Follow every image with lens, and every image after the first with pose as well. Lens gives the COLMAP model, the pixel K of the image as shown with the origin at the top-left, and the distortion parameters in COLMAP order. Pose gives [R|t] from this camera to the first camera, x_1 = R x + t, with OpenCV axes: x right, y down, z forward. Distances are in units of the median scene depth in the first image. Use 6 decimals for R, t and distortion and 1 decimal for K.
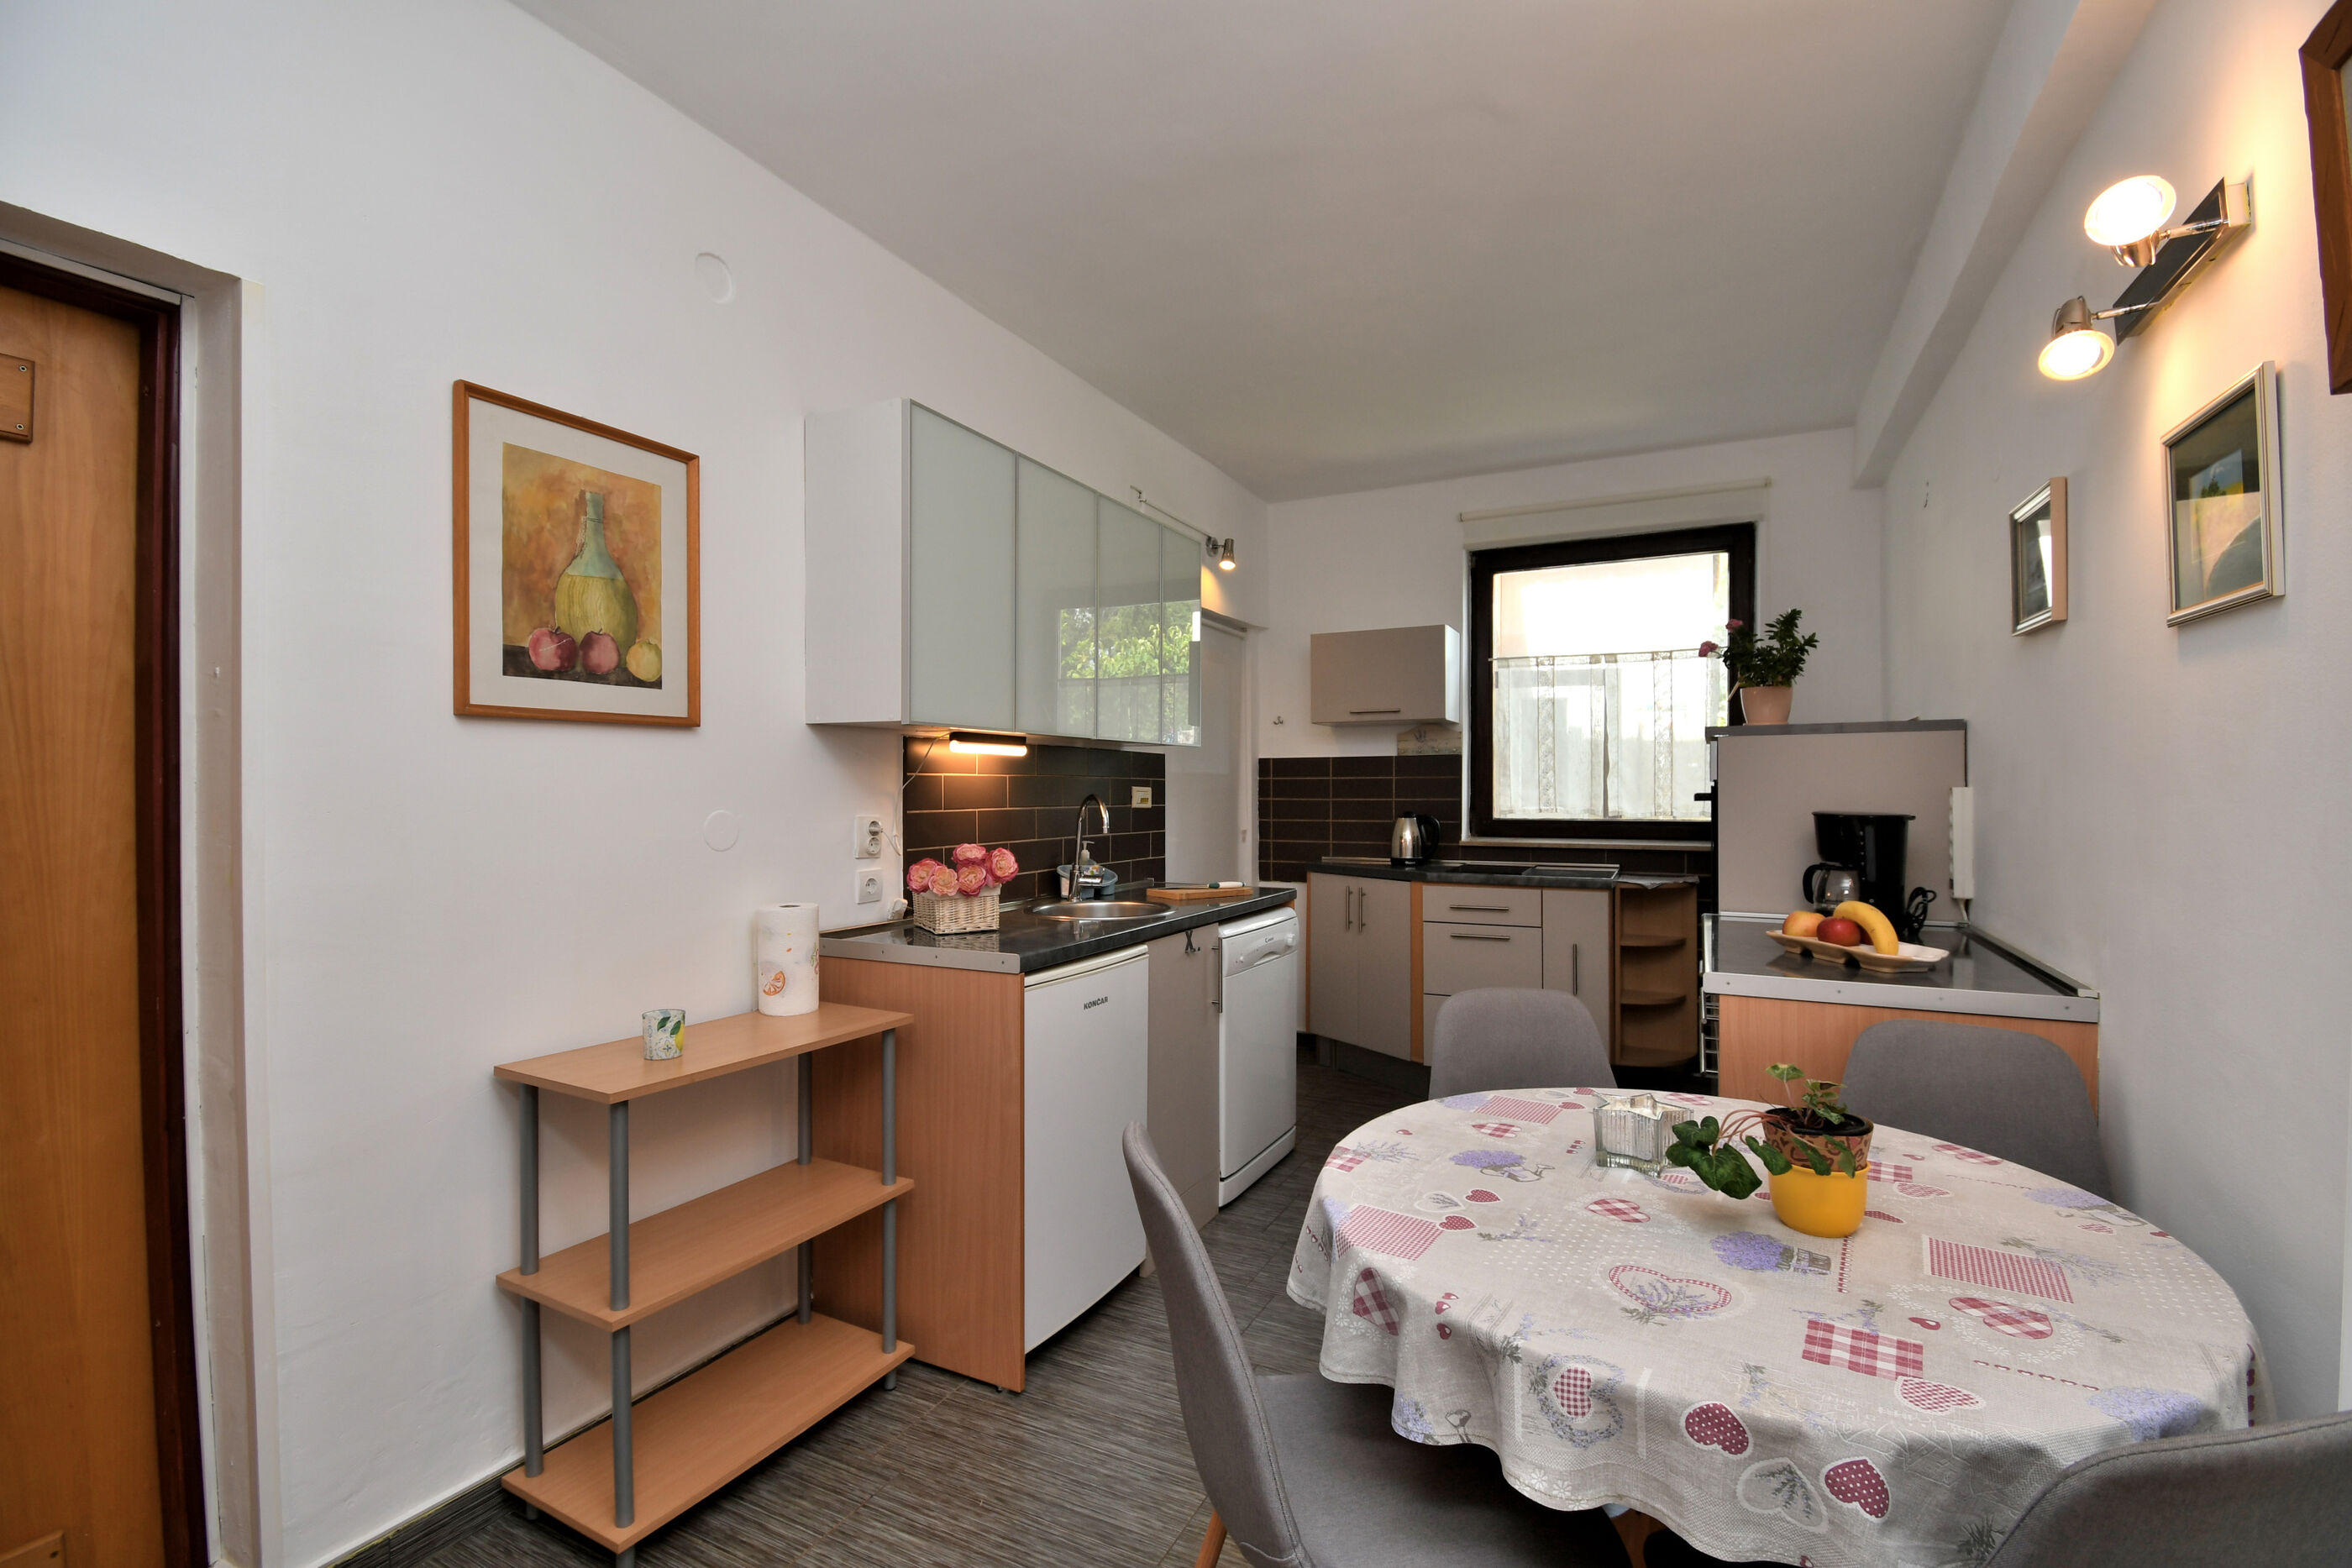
lens RADIAL K [[1029.8, 0, 1178.2], [0, 1029.8, 788.9], [0, 0, 1]] dist [0.022389, -0.027303]
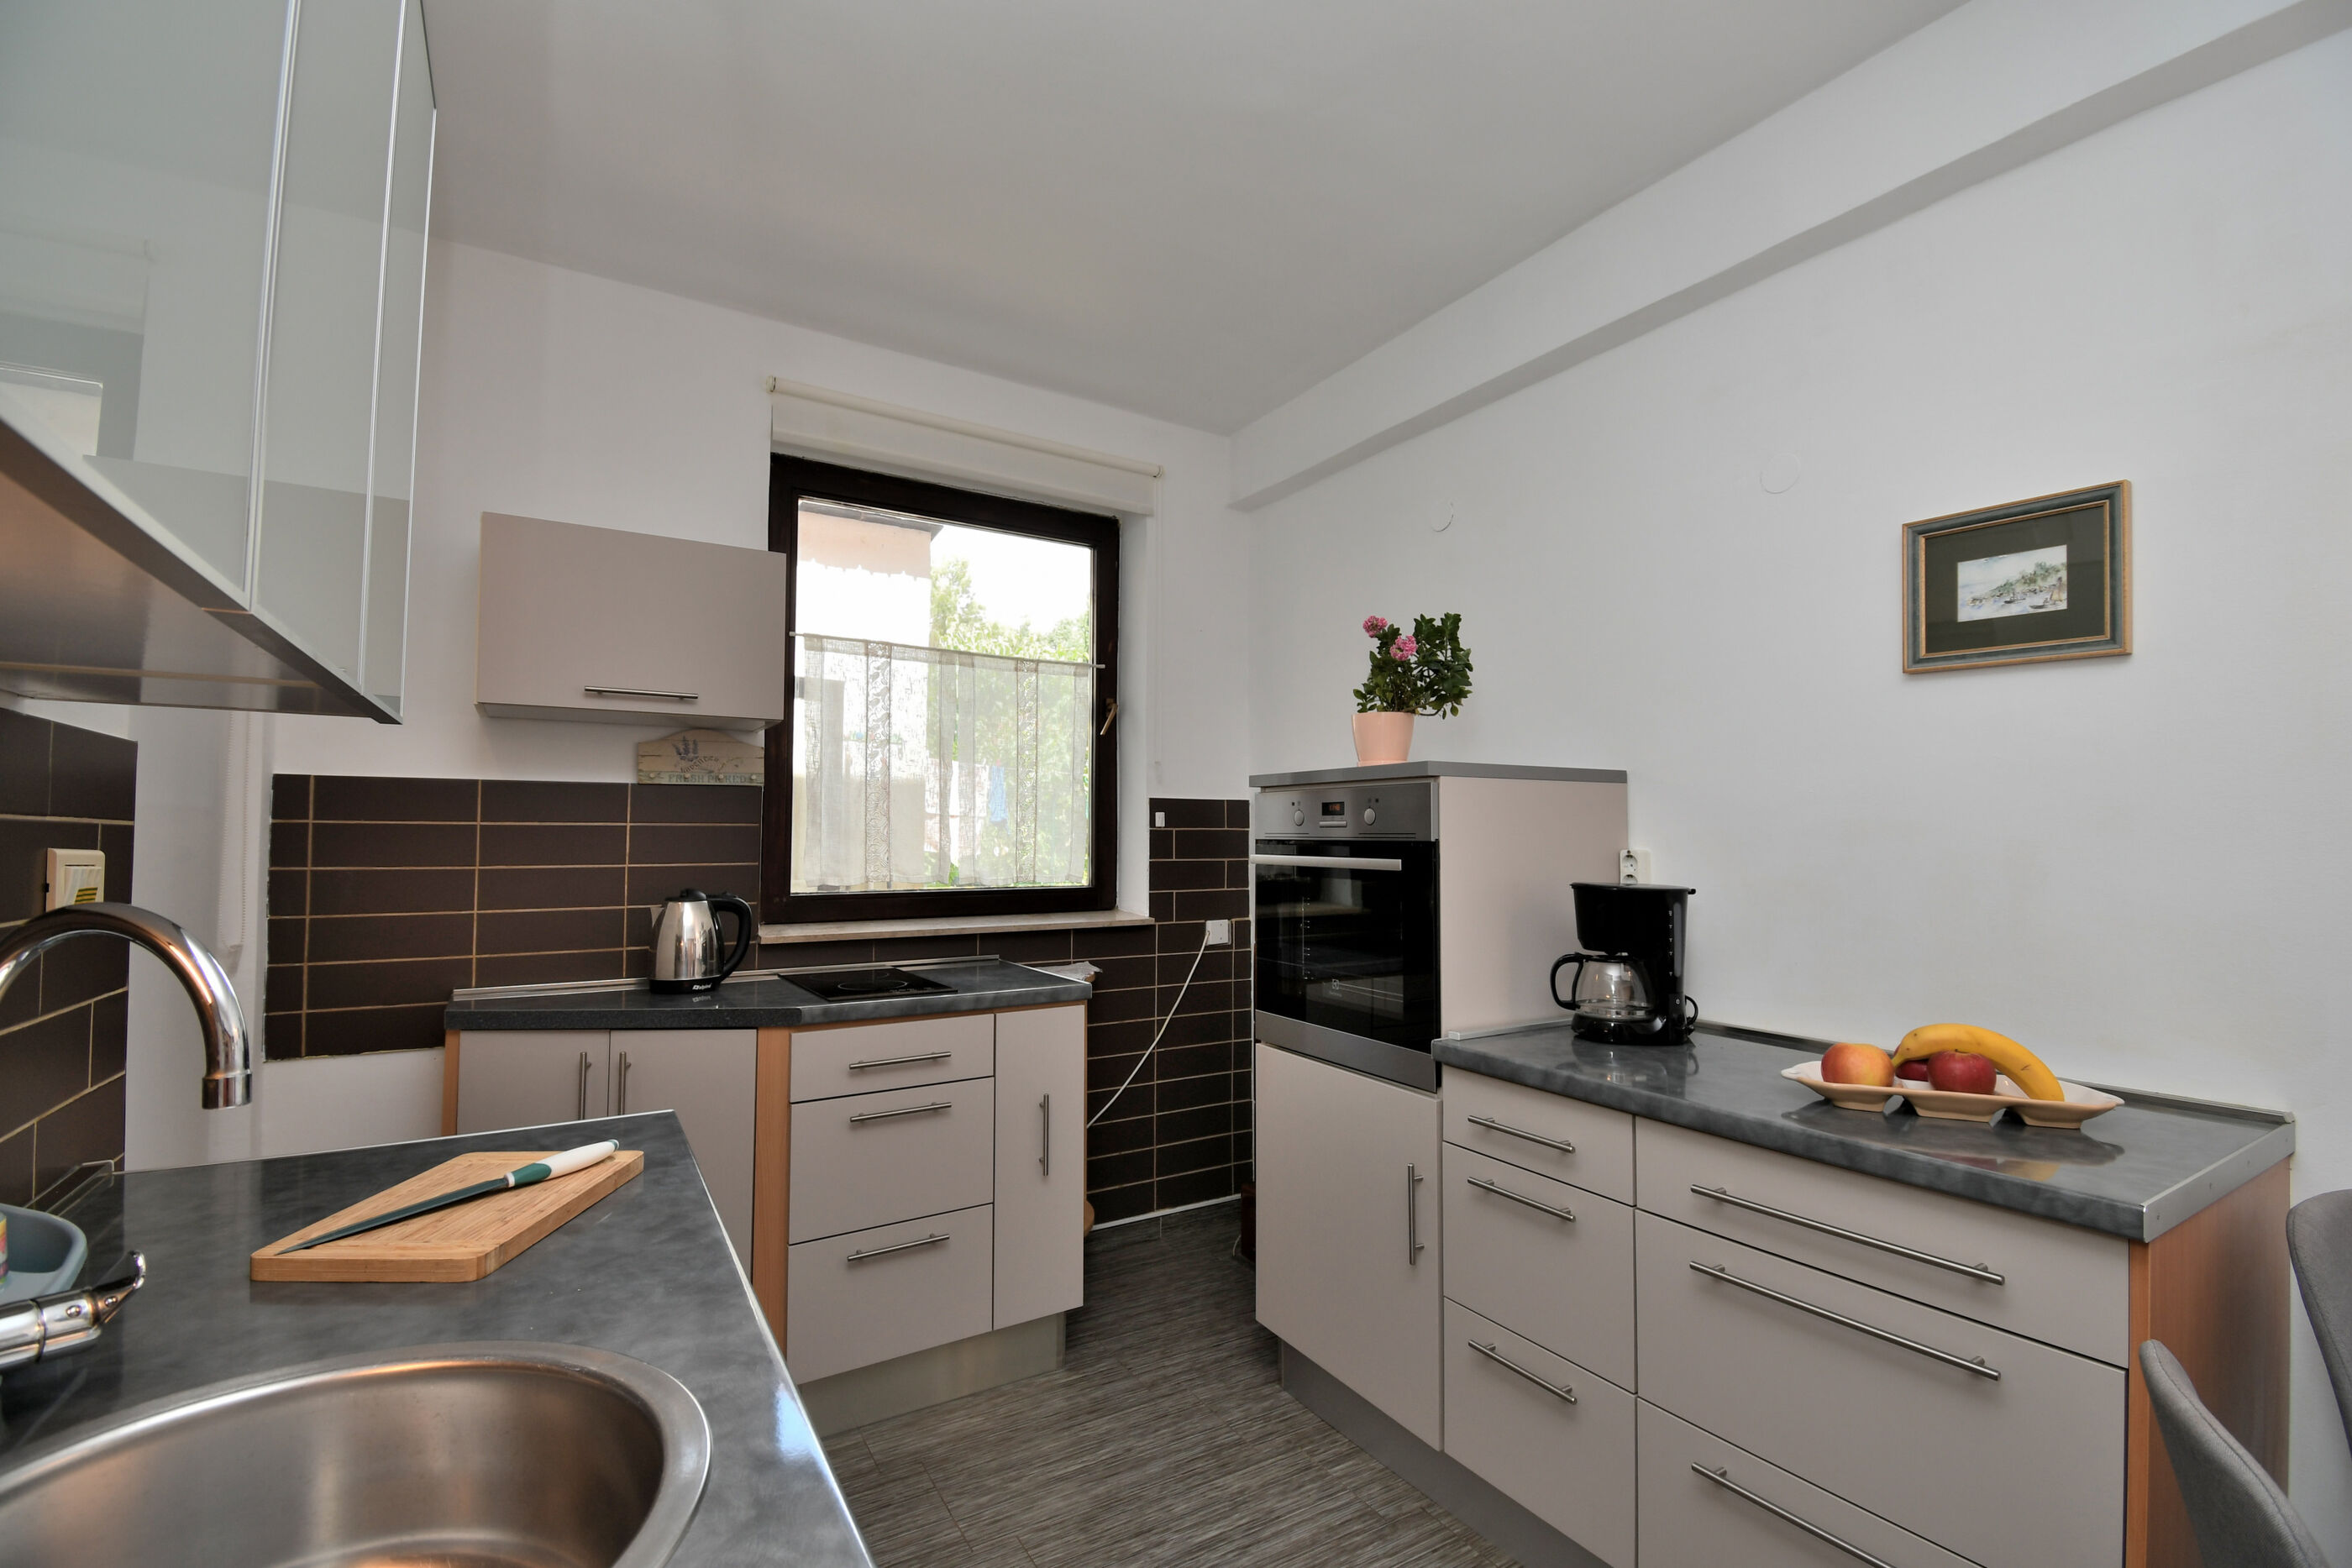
lens RADIAL K [[1029.8, 0, 1178.2], [0, 1029.8, 788.9], [0, 0, 1]] dist [0.022389, -0.027303]
pose [[0.528614, 0.042018, 0.847822, -0.144080], [-0.004728, 0.998904, -0.046557, -0.008905], [-0.848849, 0.020602, 0.528234, 0.750741]]
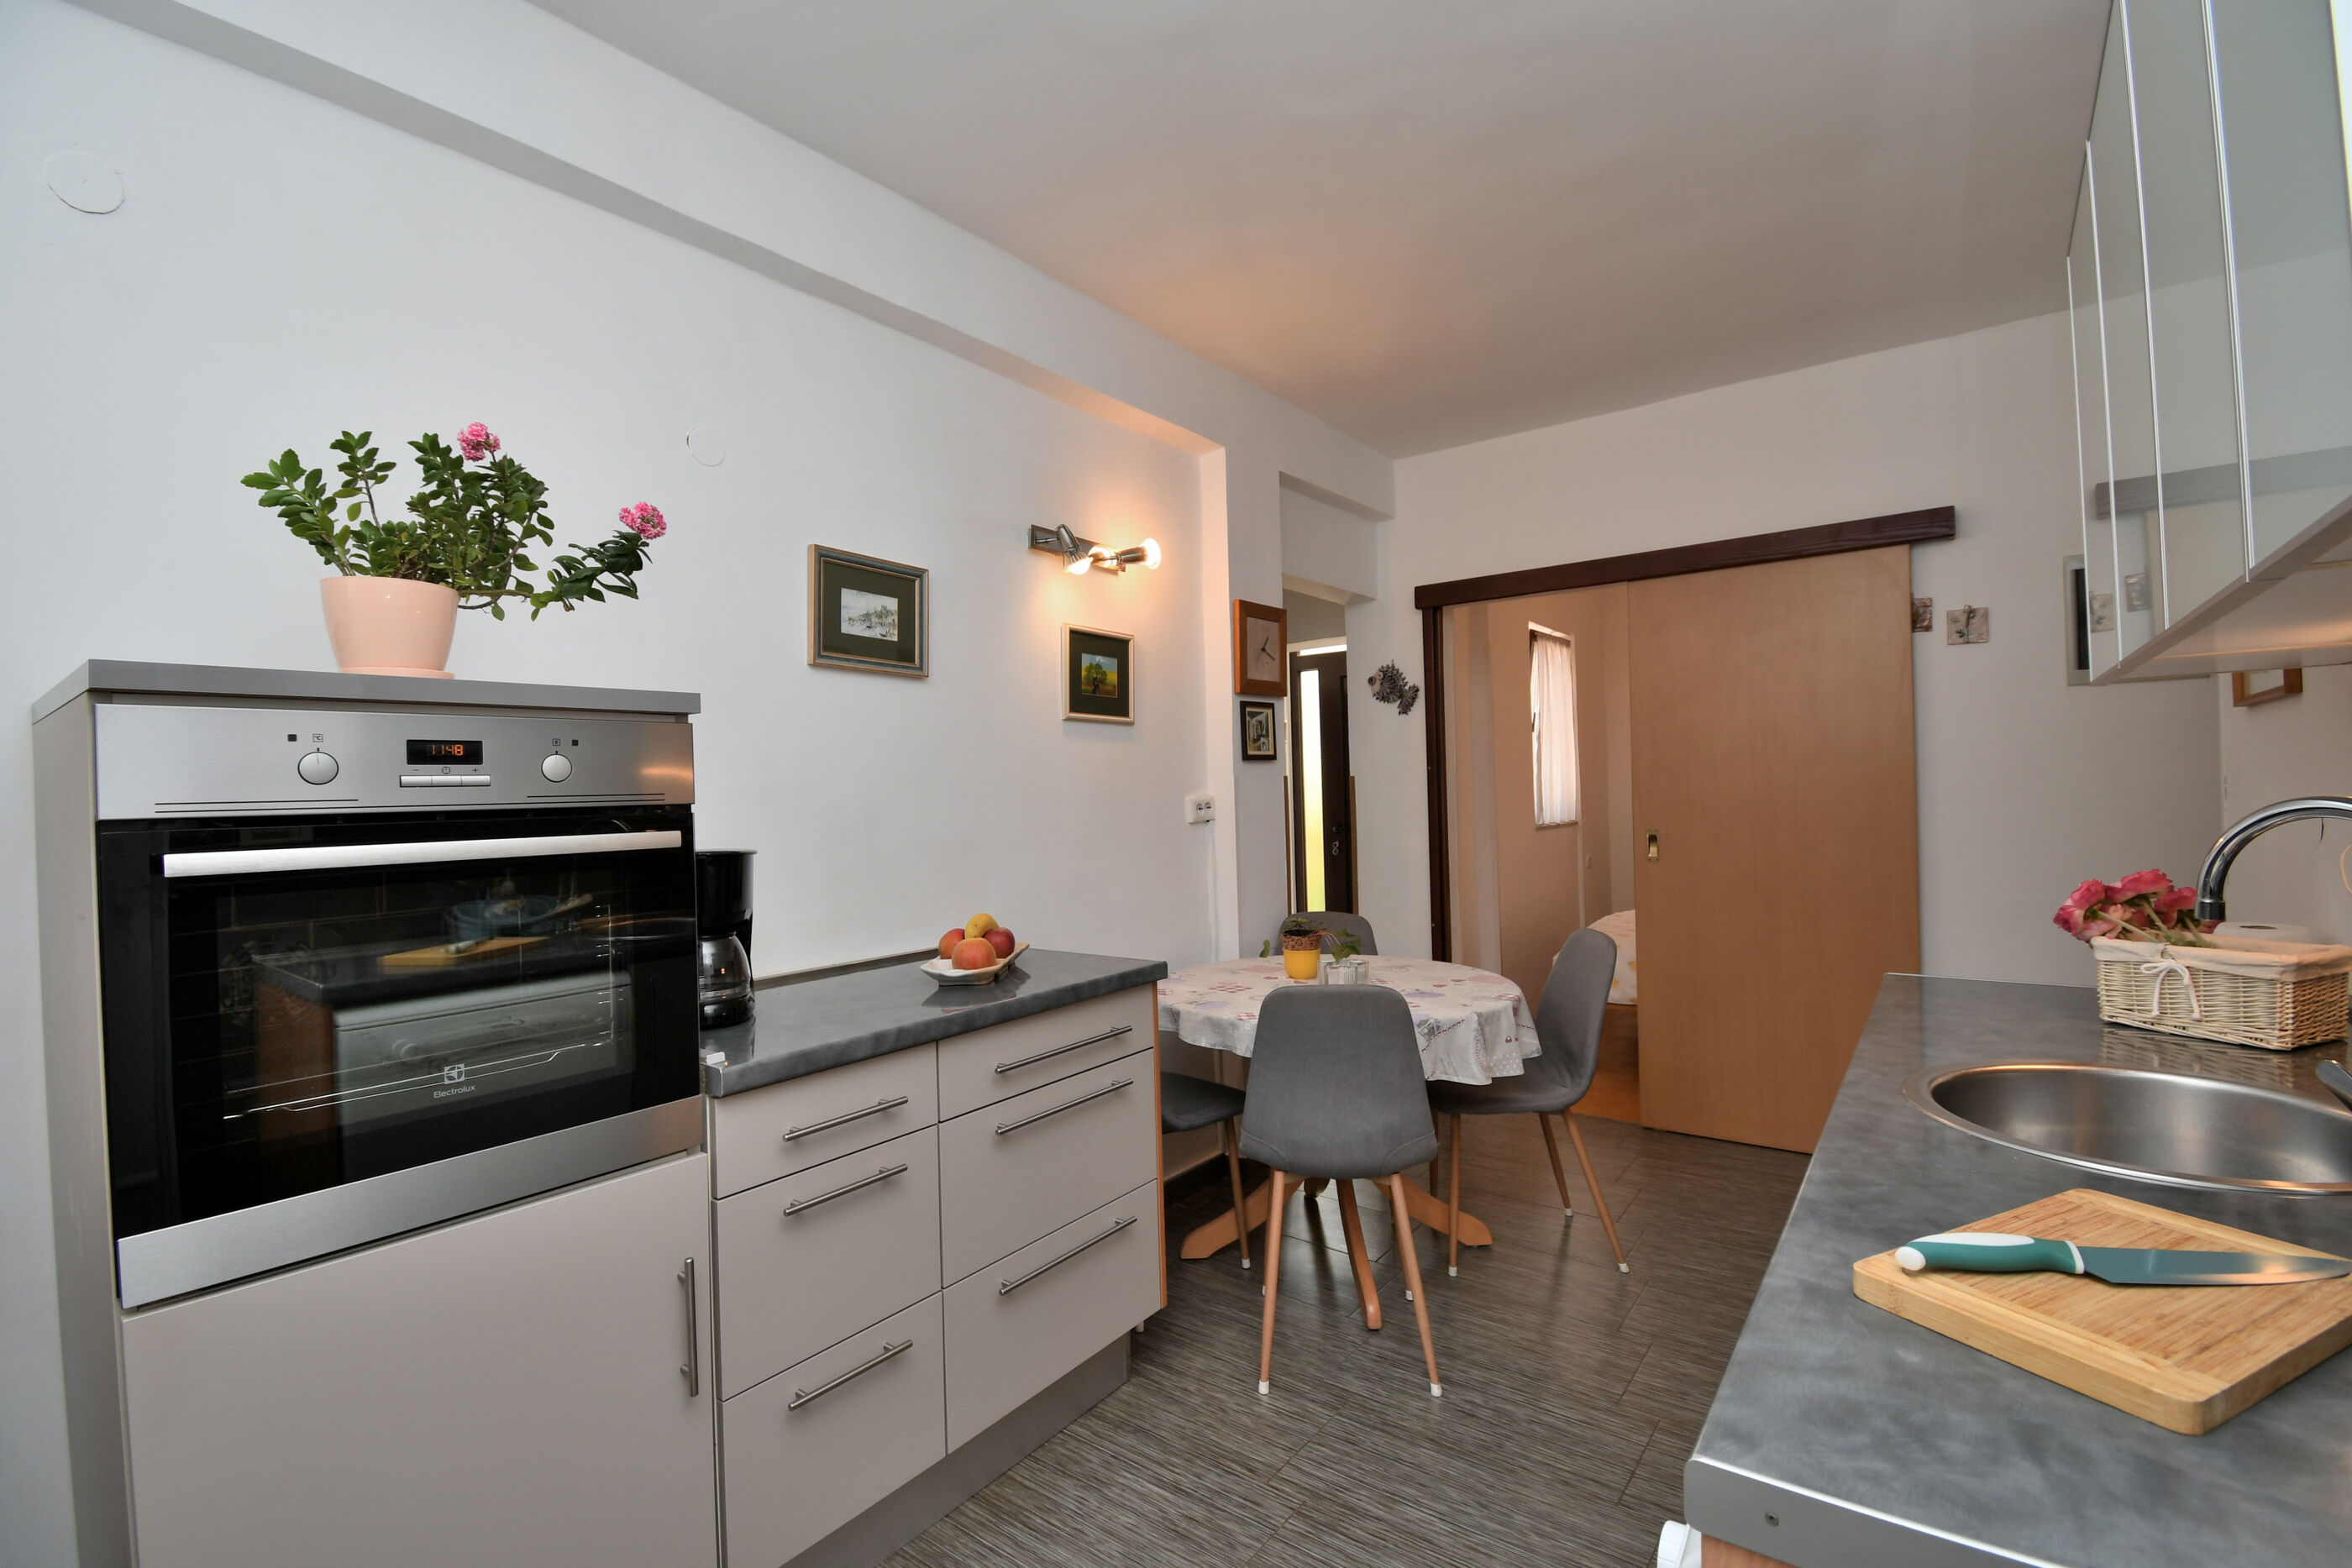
lens RADIAL K [[1029.8, 0, 1178.2], [0, 1029.8, 788.9], [0, 0, 1]] dist [0.022389, -0.027303]
pose [[-0.983369, 0.029965, 0.179128, 0.188504], [0.030163, 0.999544, -0.001619, -0.006281], [-0.179095, 0.003812, -0.983824, 1.385446]]
